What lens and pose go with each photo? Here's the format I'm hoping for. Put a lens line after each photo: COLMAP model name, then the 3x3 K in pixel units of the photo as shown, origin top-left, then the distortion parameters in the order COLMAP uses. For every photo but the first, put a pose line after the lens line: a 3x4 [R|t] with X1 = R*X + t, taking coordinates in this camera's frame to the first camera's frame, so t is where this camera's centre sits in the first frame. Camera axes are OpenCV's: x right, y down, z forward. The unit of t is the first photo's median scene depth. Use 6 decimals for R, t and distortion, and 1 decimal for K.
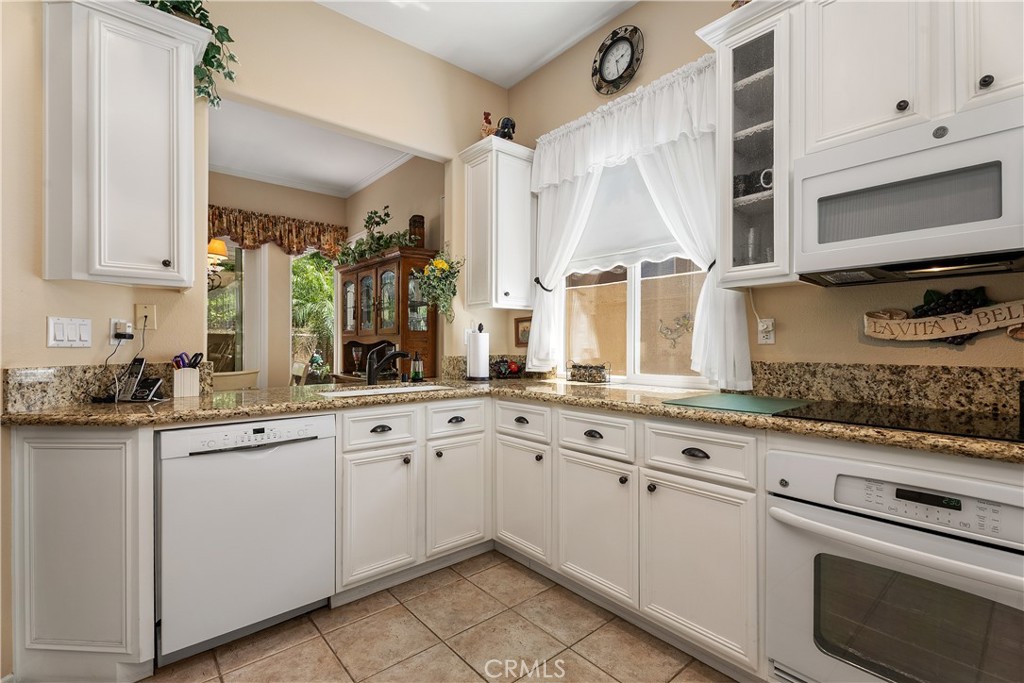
lens RADIAL K [[462.4, 0, 508.1], [0, 462.4, 341.6], [0, 0, 1]] dist [-0.000937, 0.001385]
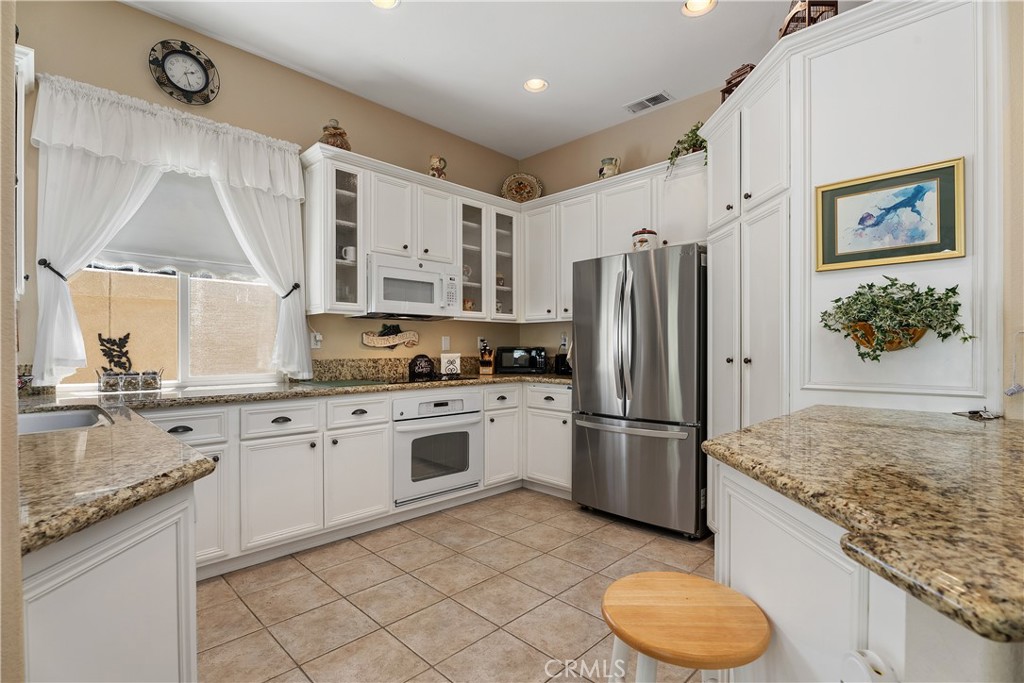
lens RADIAL K [[485.3, 0, 511.0], [0, 485.3, 349.9], [0, 0, 1]] dist [-0.007700, -0.003016]
pose [[-0.088965, -0.003545, 0.996028, -1.375088], [-0.005866, 0.999978, 0.003035, 0.000986], [-0.996017, -0.005572, -0.088984, 0.570725]]
